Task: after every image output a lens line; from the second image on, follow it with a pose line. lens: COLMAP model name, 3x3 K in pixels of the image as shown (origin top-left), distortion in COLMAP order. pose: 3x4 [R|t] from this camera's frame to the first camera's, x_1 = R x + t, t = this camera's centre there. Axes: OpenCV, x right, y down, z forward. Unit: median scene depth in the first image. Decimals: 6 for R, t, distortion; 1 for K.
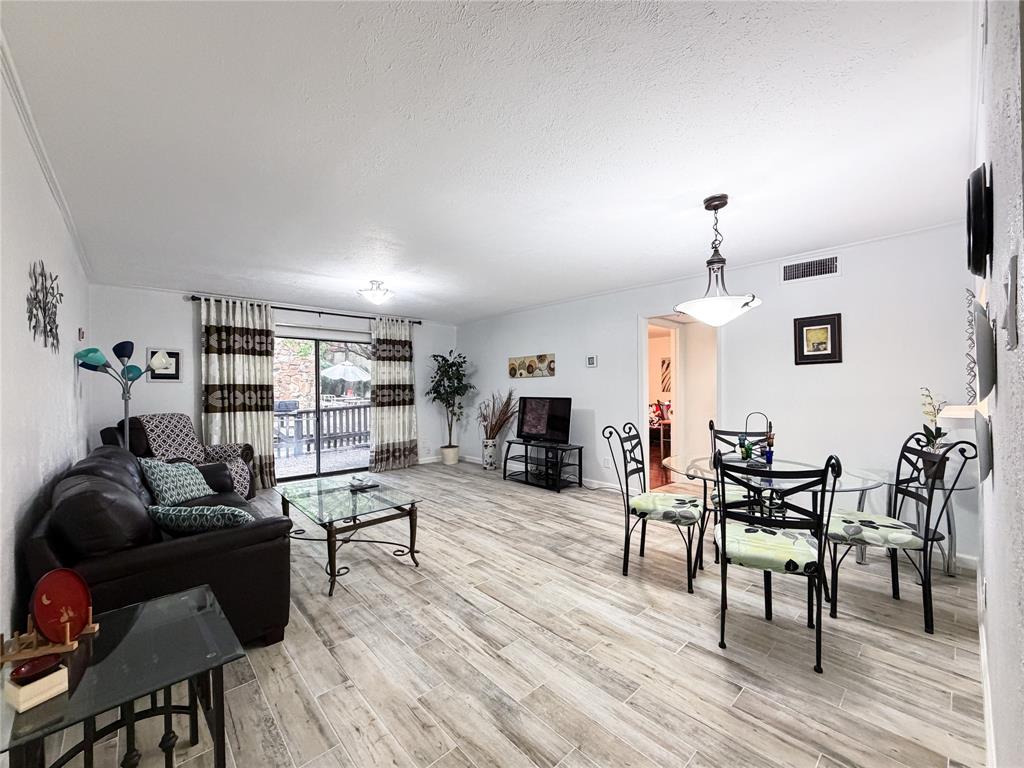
lens RADIAL K [[419.4, 0, 505.1], [0, 419.4, 389.1], [0, 0, 1]] dist [-0.000873, -0.000146]
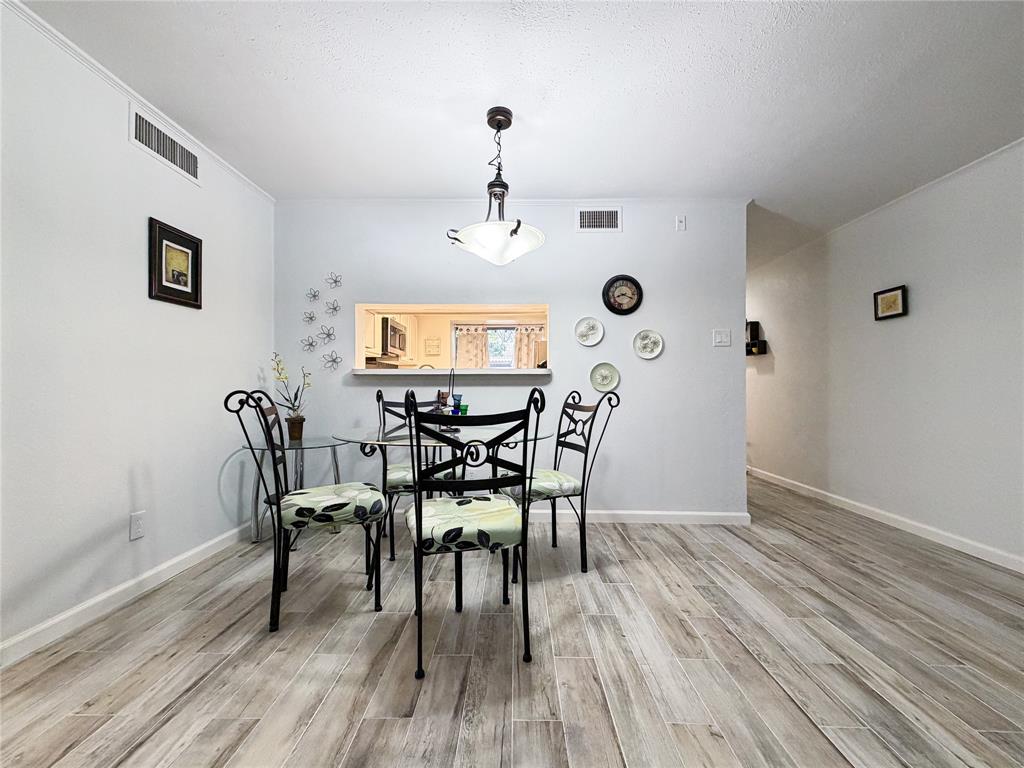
lens RADIAL K [[414.8, 0, 509.9], [0, 414.8, 384.7], [0, 0, 1]] dist [0.000054, 0.000143]
pose [[-0.736132, 0.015727, 0.676655, -0.050118], [0.009864, 0.999873, -0.012509, 0.073849], [-0.676766, -0.002534, -0.736194, 1.102973]]
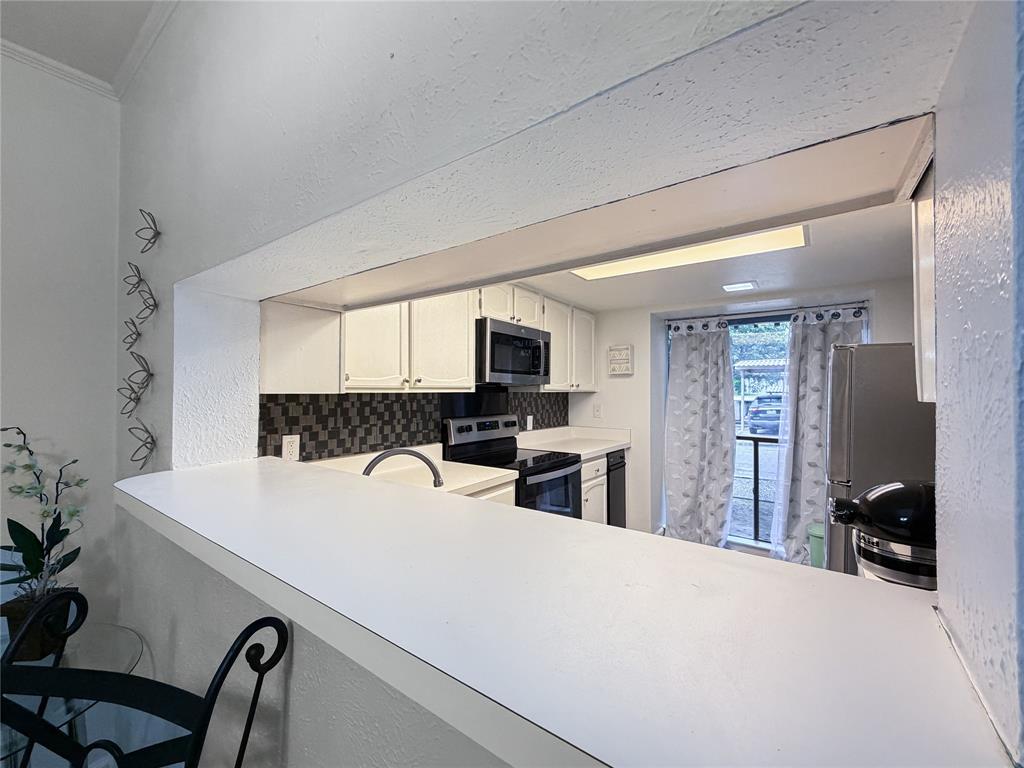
lens RADIAL K [[415.3, 0, 510.1], [0, 415.3, 385.2], [0, 0, 1]] dist [0.001872, -0.000264]
pose [[-0.202714, 0.023398, 0.978958, 0.423499], [0.000259, 0.999716, -0.023840, -0.029333], [-0.979238, -0.004579, -0.202662, 0.502874]]
